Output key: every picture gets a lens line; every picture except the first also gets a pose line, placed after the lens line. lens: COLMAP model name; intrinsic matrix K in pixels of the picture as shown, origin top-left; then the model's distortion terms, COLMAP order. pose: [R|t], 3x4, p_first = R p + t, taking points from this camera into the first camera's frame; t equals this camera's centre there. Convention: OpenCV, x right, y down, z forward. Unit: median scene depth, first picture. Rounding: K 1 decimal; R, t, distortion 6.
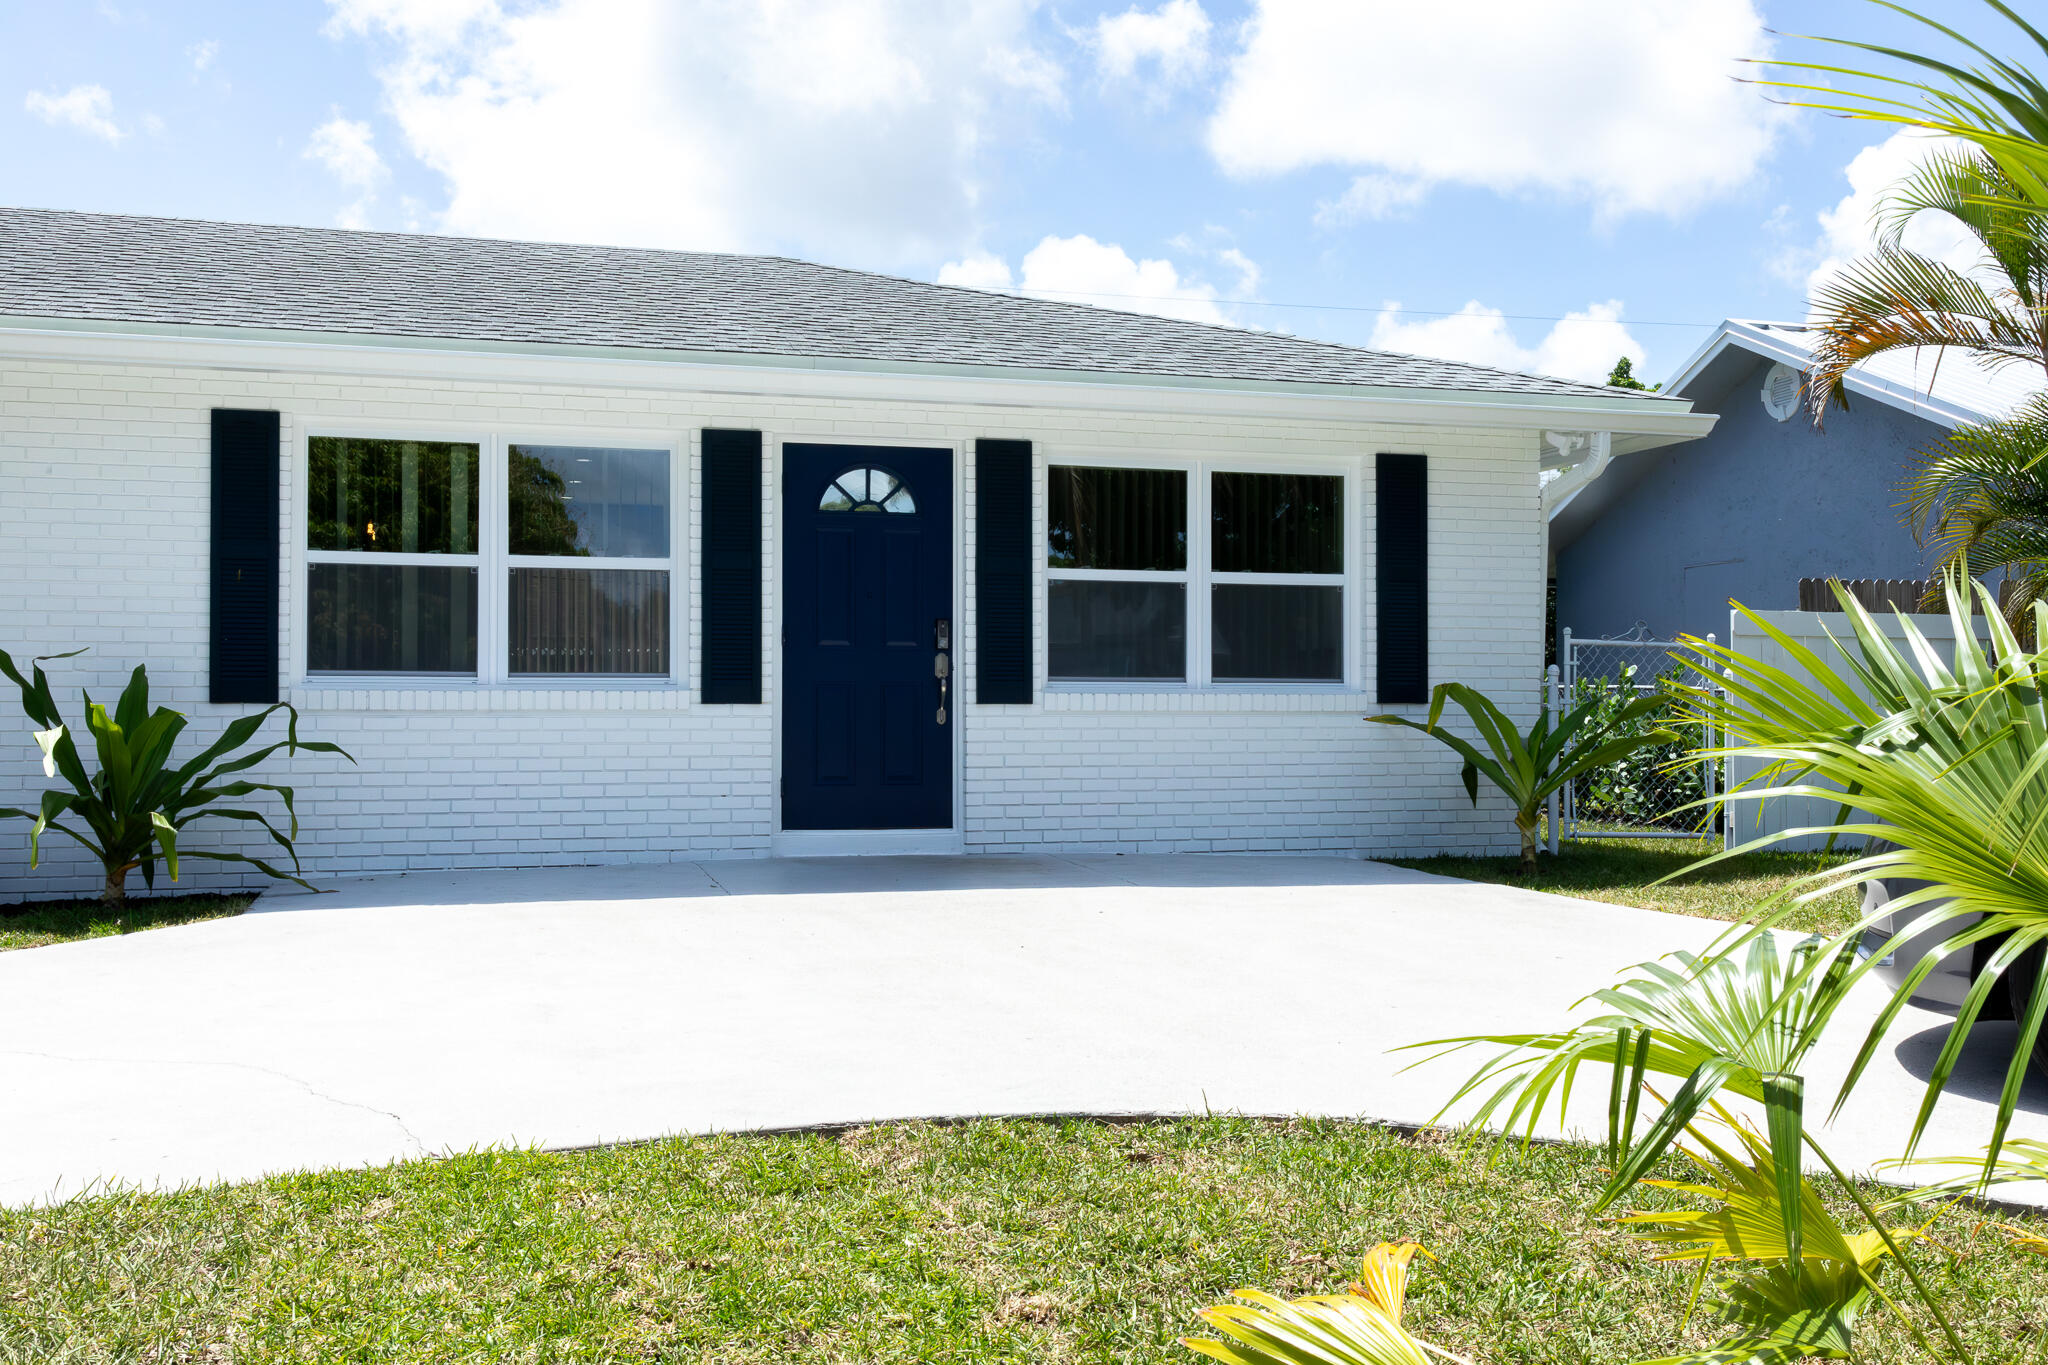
lens RADIAL K [[2028.8, 0, 1039.1], [0, 2028.8, 680.8], [0, 0, 1]] dist [0.016720, -0.014935]
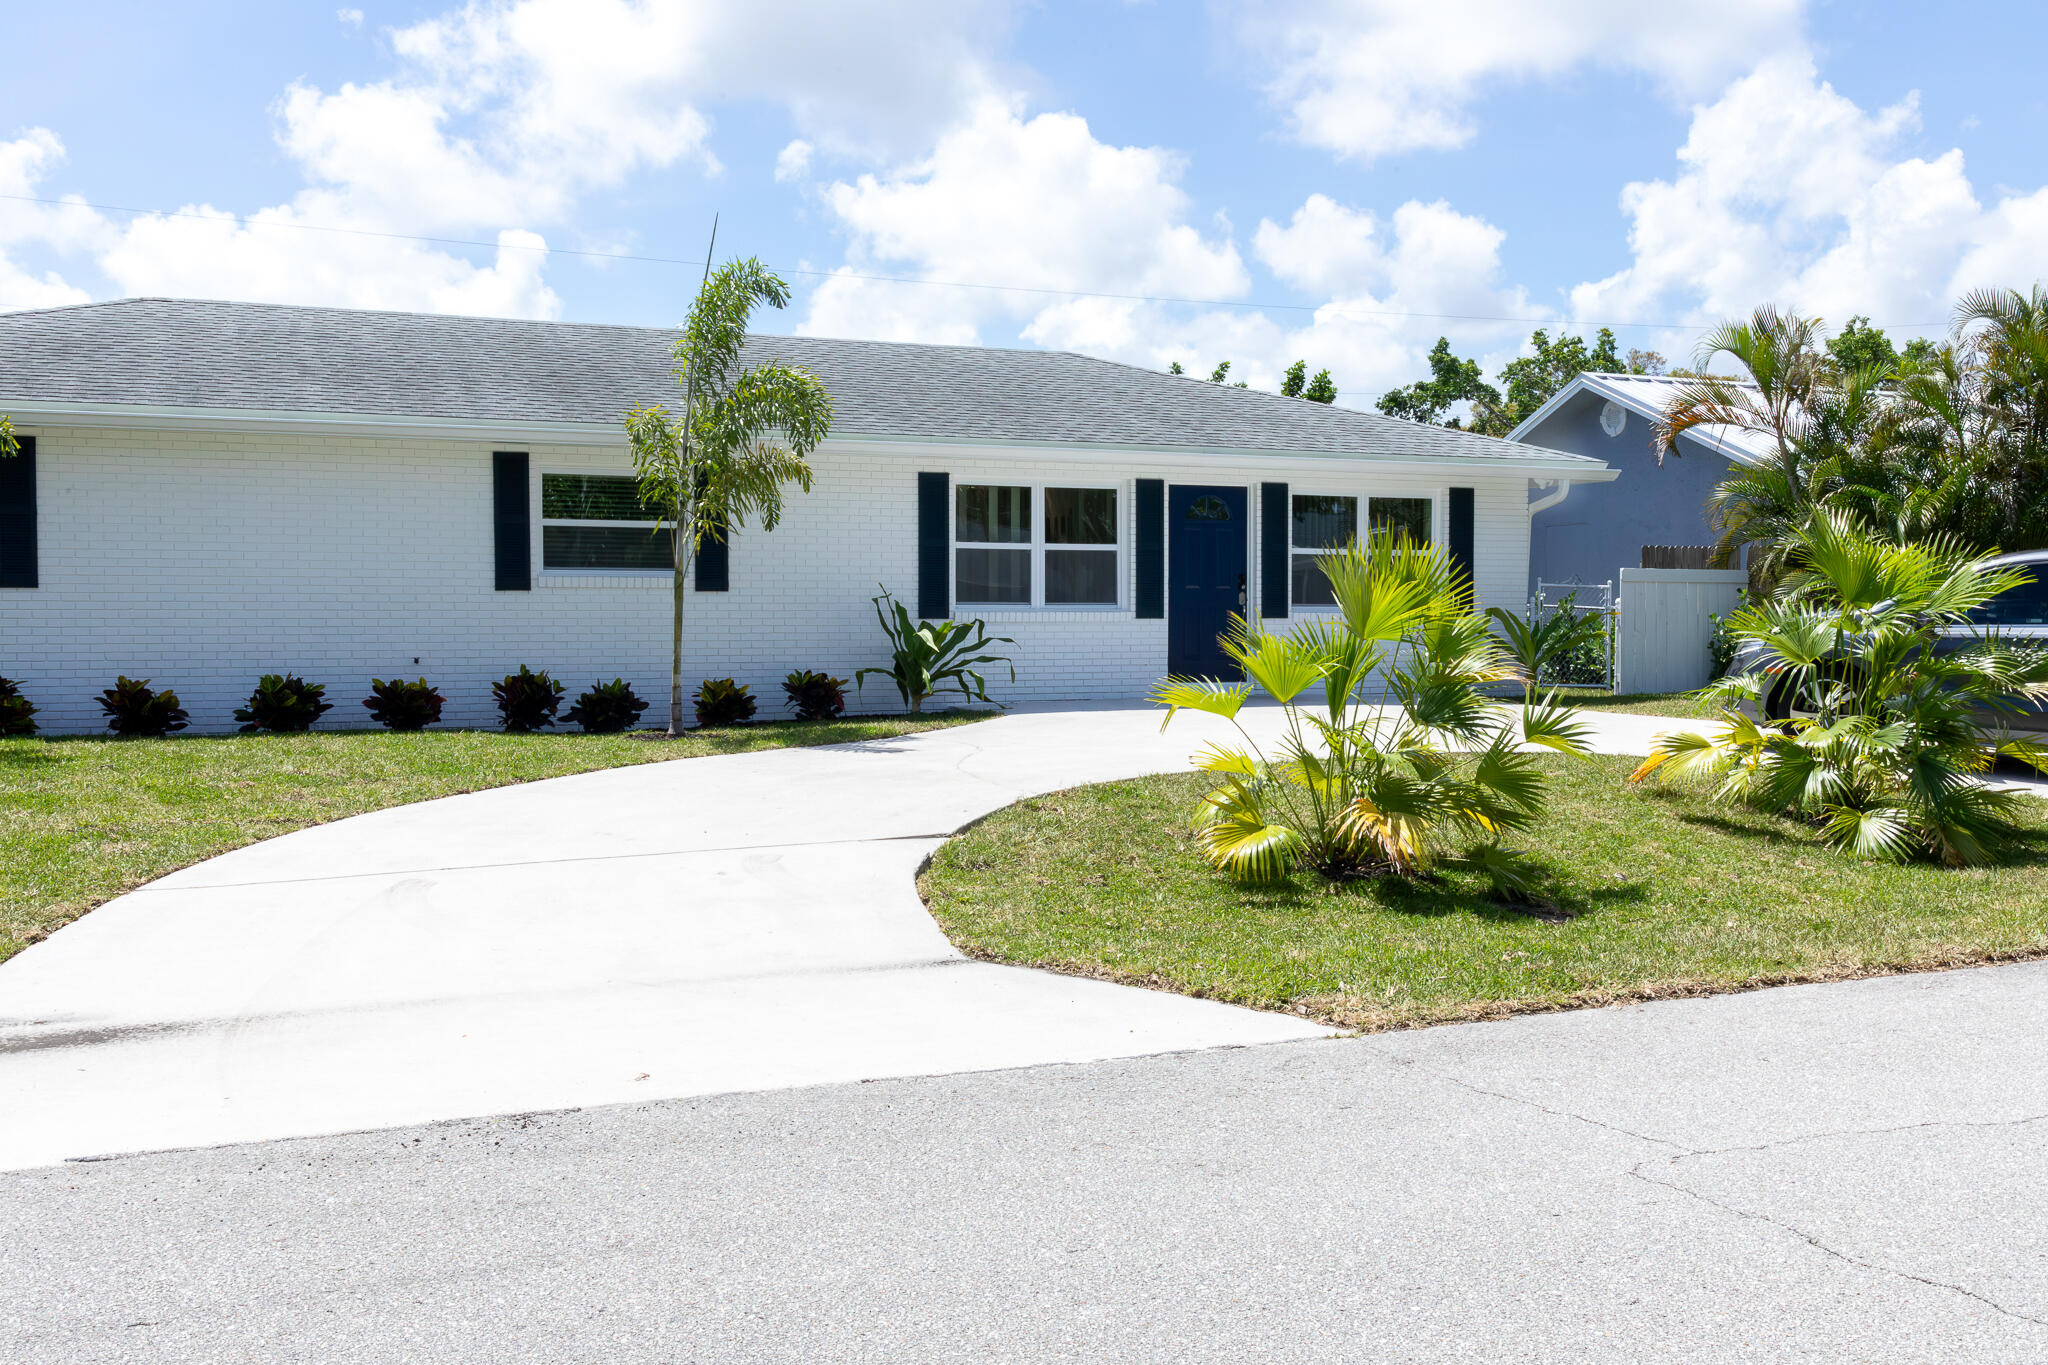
lens RADIAL K [[1985.6, 0, 1039.4], [0, 1985.6, 667.7], [0, 0, 1]] dist [0.018225, -0.018613]
pose [[0.992315, -0.002953, 0.123705, -0.492155], [-0.002577, 0.999005, 0.044520, -0.026311], [-0.123713, -0.044497, 0.991320, -0.895941]]
